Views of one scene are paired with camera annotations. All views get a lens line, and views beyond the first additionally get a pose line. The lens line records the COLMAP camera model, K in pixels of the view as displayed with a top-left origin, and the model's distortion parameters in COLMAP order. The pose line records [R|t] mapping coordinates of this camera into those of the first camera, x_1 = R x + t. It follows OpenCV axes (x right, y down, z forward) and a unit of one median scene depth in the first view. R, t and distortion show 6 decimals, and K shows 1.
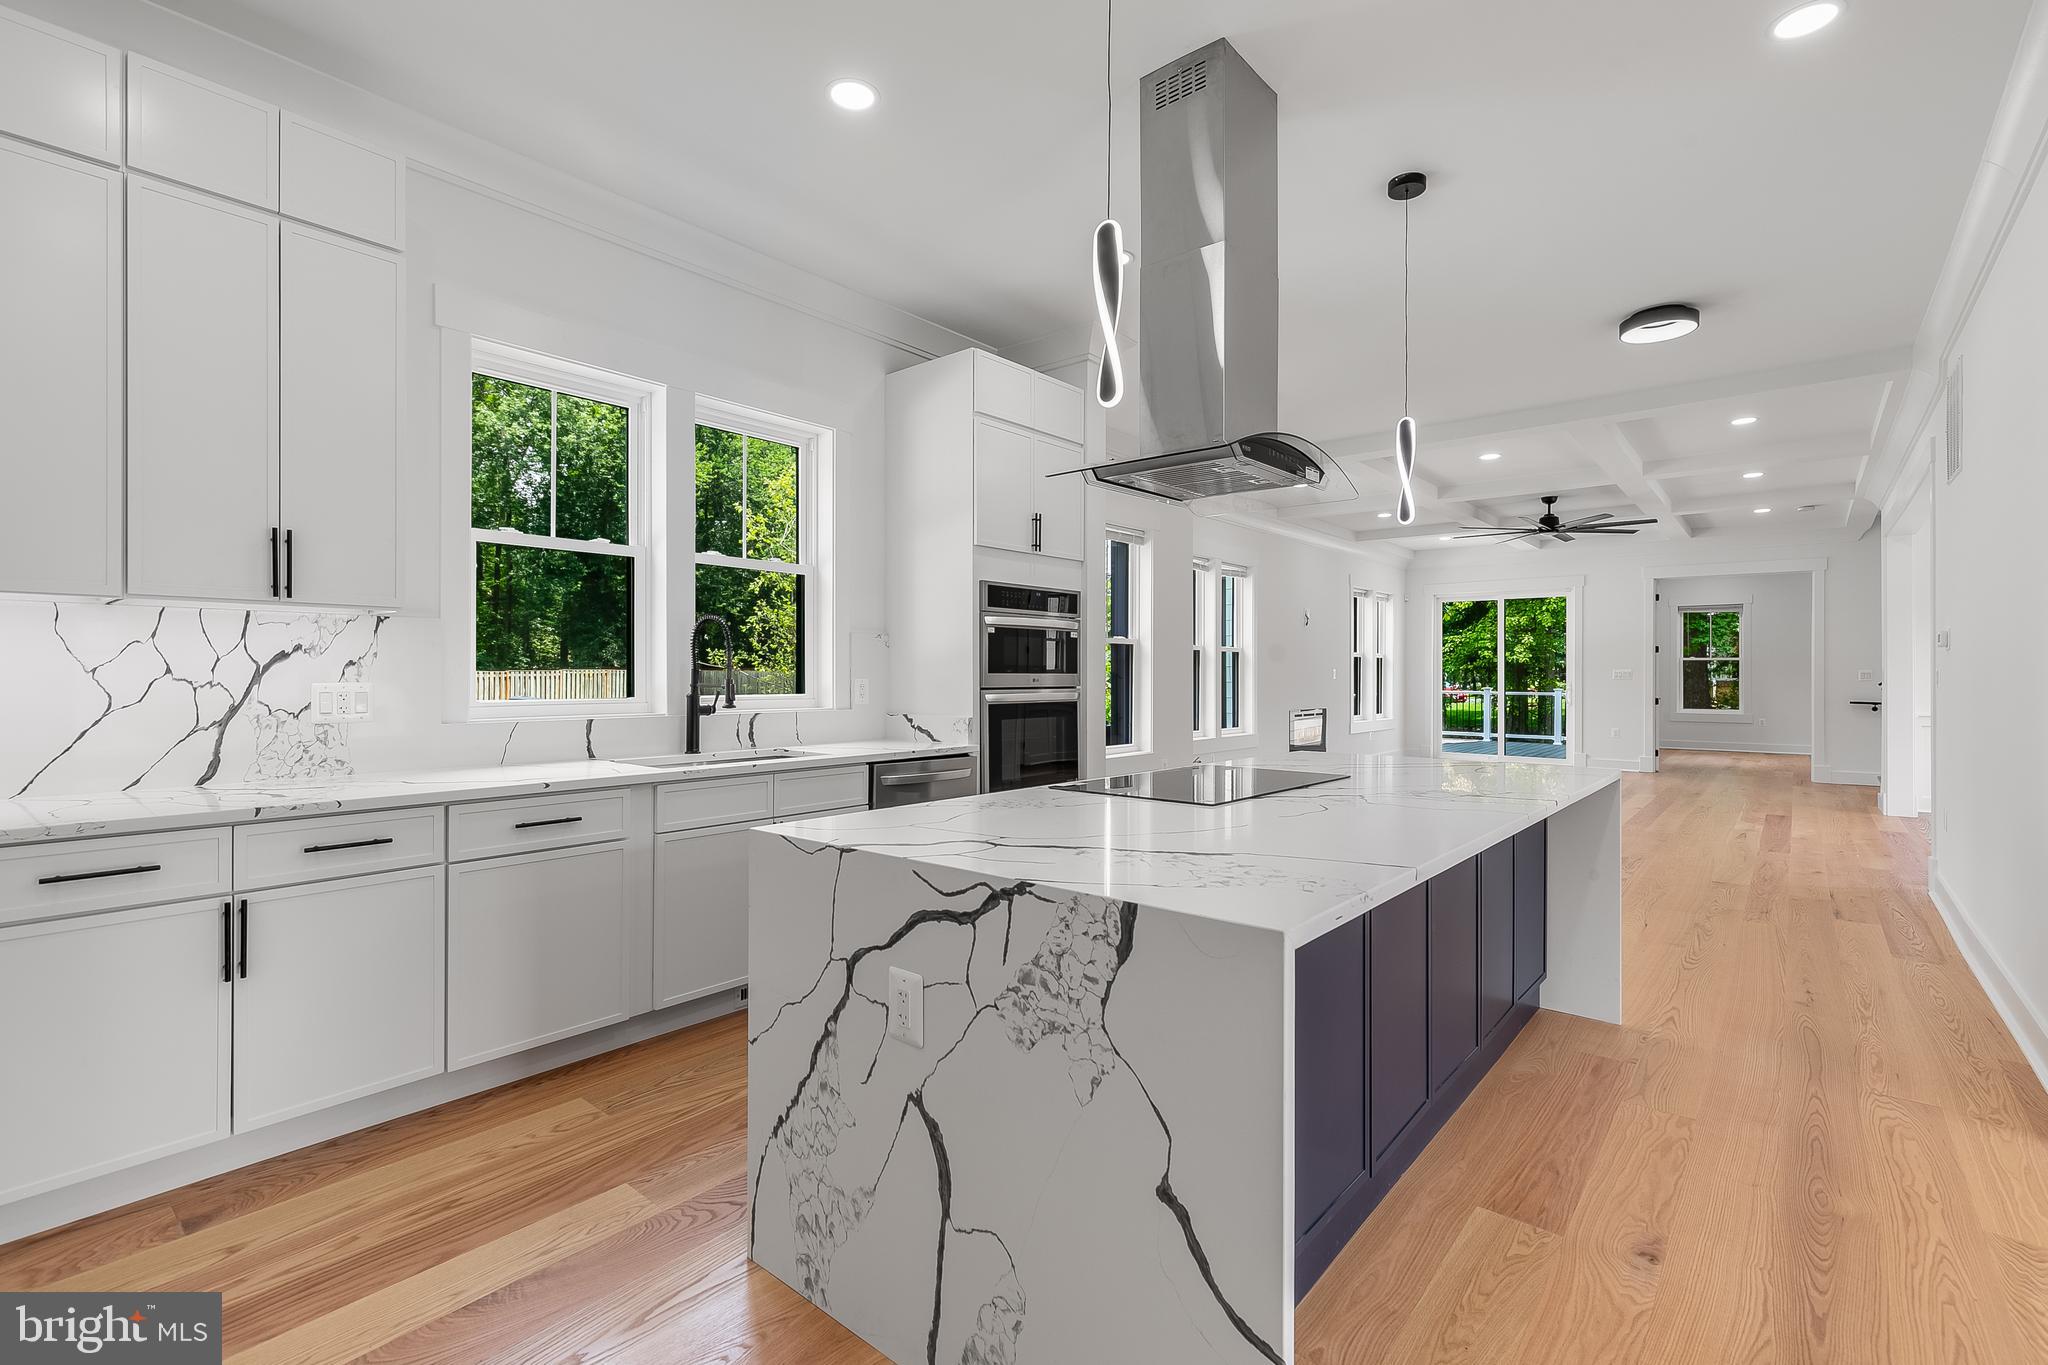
lens RADIAL K [[917.1, 0, 1023.2], [0, 917.1, 669.1], [0, 0, 1]] dist [0.005732, 0.000422]
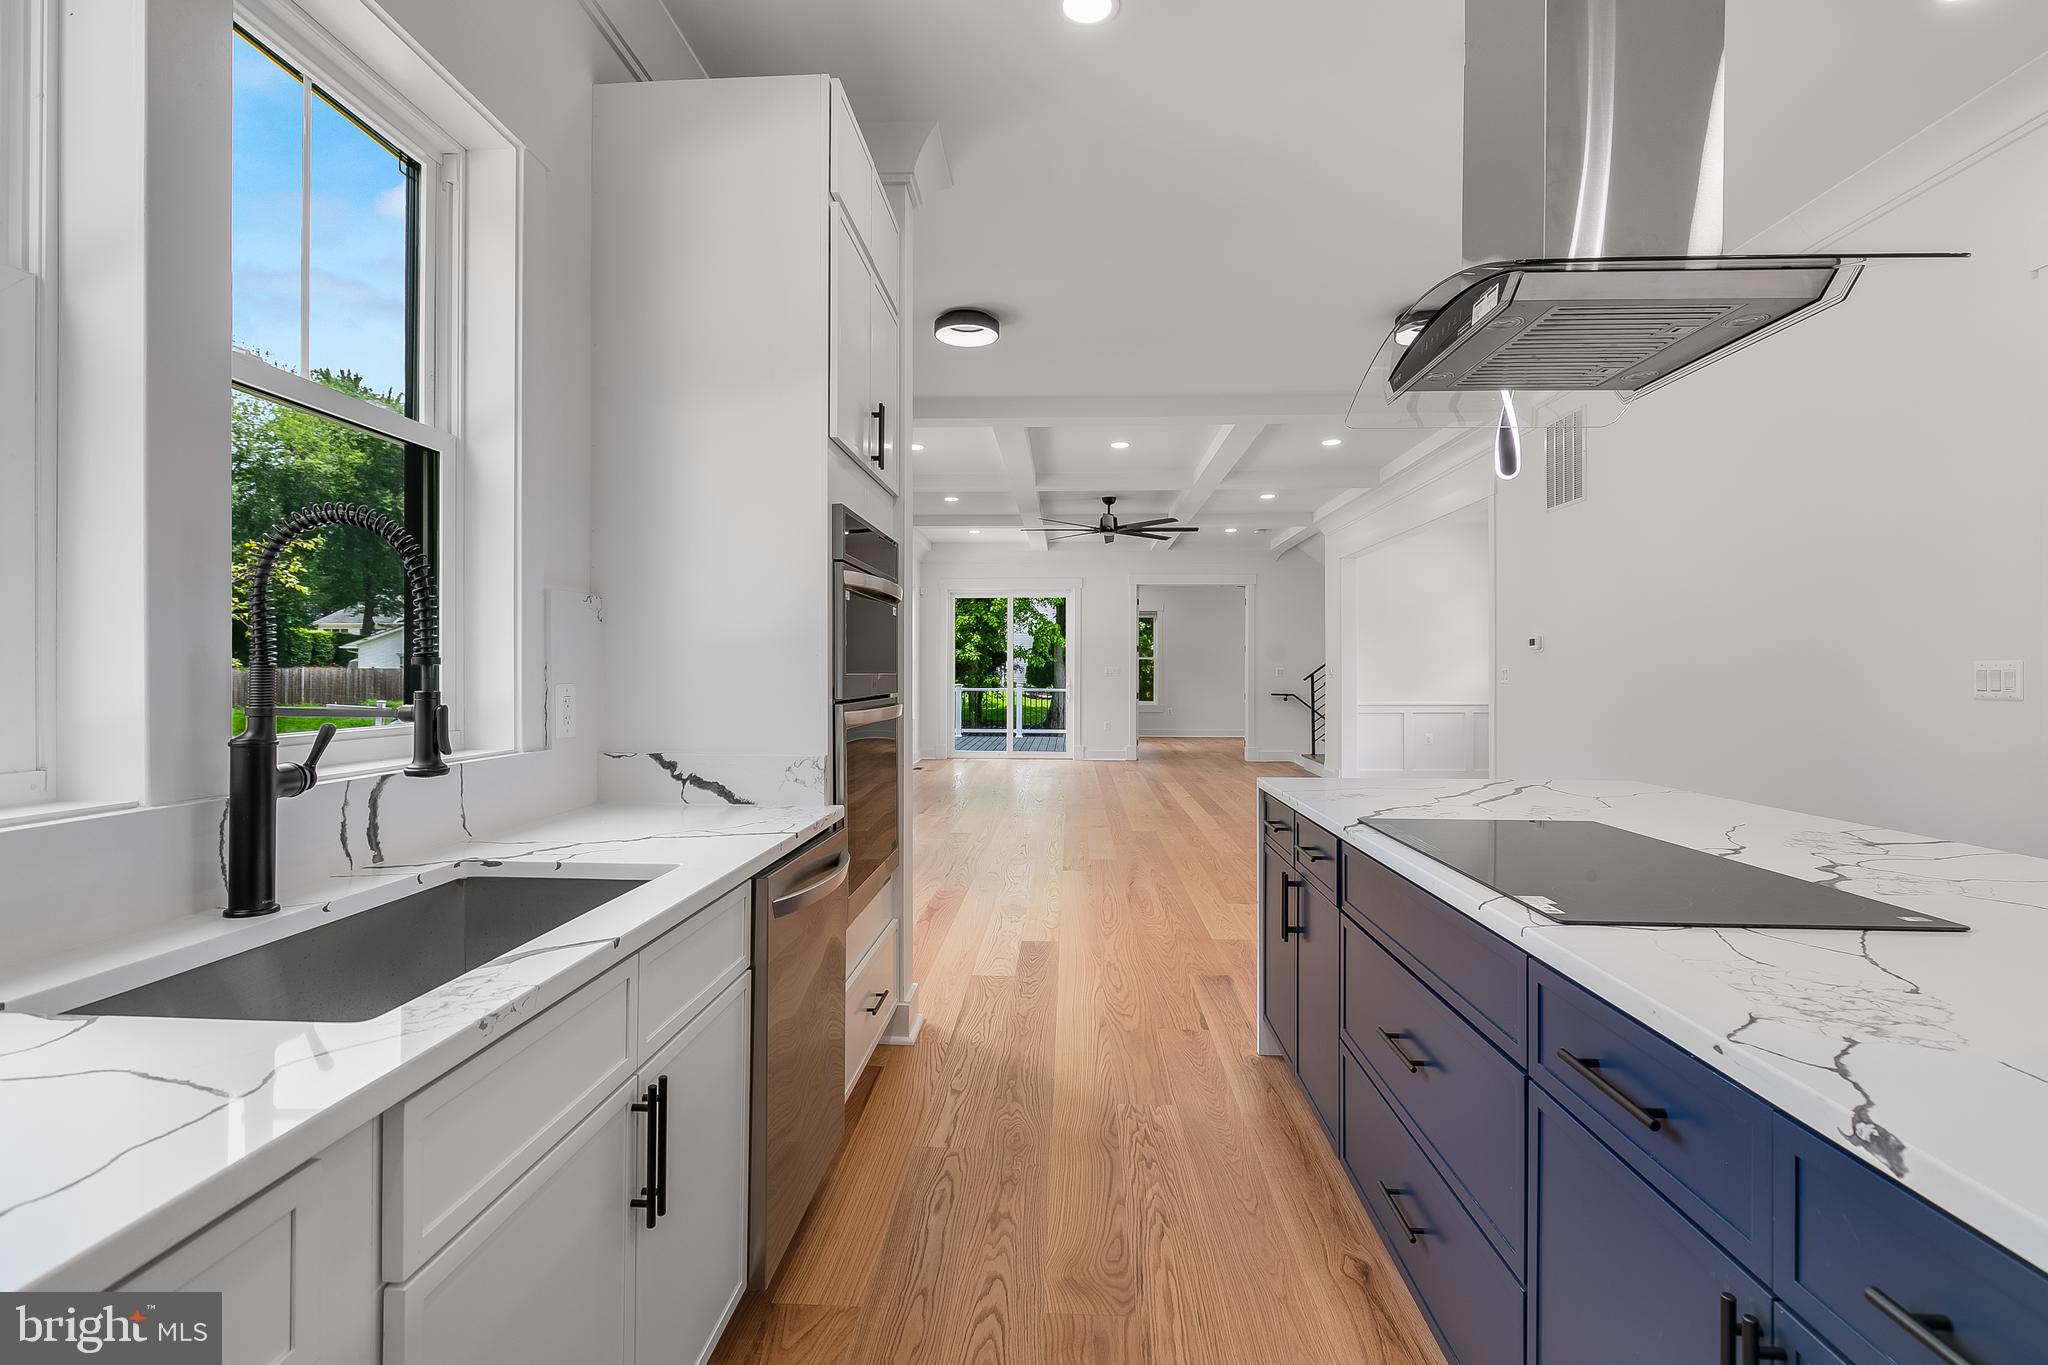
lens RADIAL K [[950.9, 0, 1030.8], [0, 950.9, 663.6], [0, 0, 1]] dist [0.000024, 0.000017]
pose [[0.793999, 0.003474, 0.607909, -0.102972], [-0.002110, 0.999993, -0.002960, 0.000118], [-0.607916, 0.001067, 0.794001, 0.163427]]
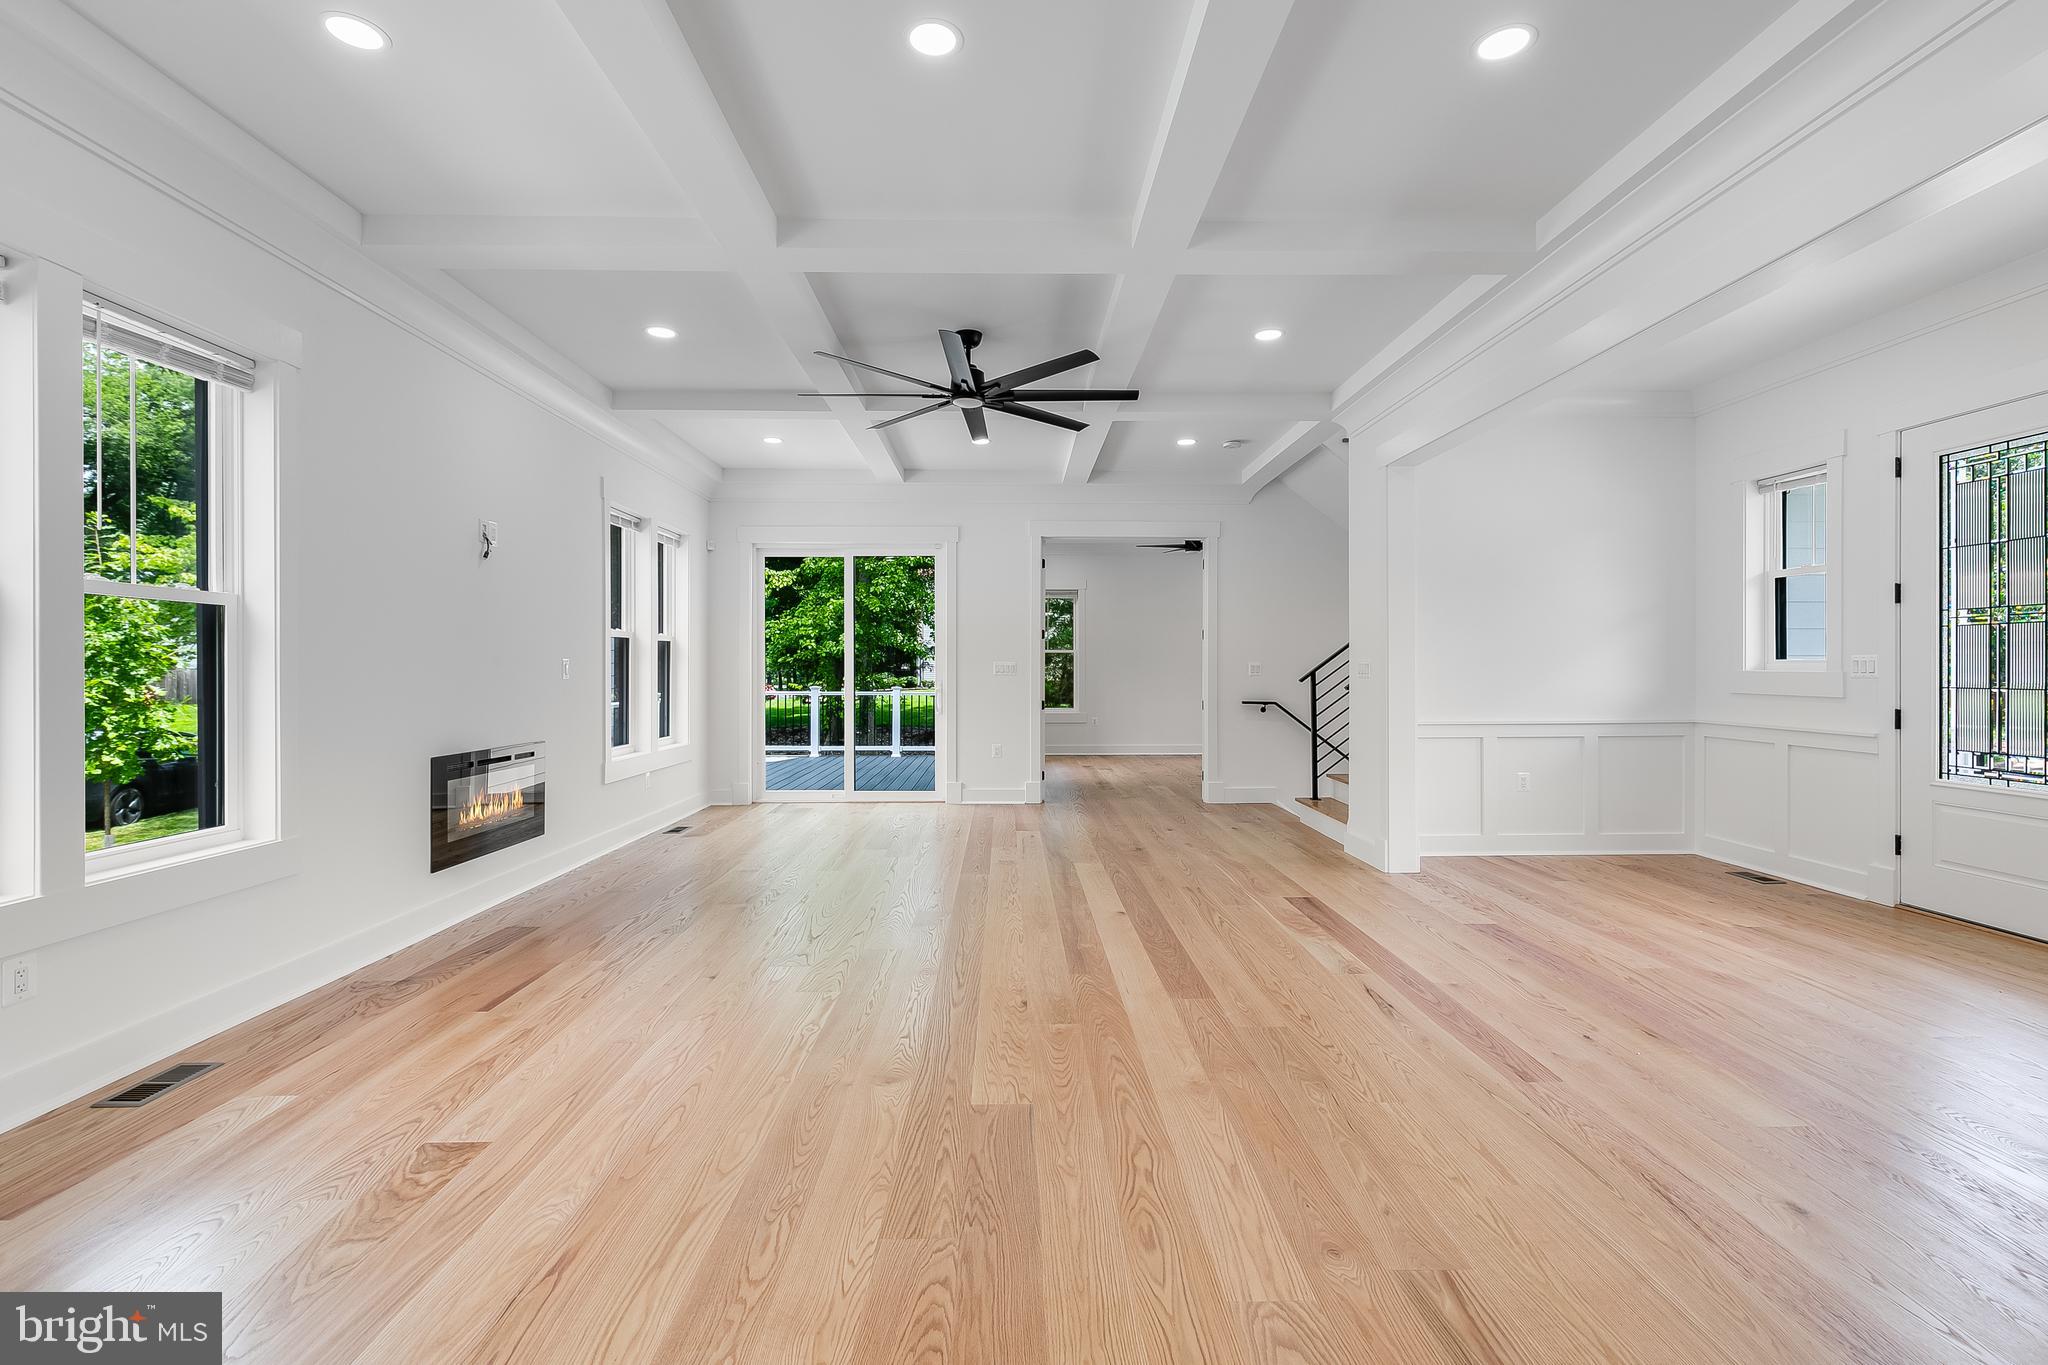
lens RADIAL K [[917.1, 0, 1023.2], [0, 917.1, 669.1], [0, 0, 1]] dist [0.005732, 0.000422]
pose [[0.752485, -0.005336, 0.658587, 0.187325], [0.001282, 0.999977, 0.006638, 0.001473], [-0.658608, -0.004151, 0.752475, 0.440648]]
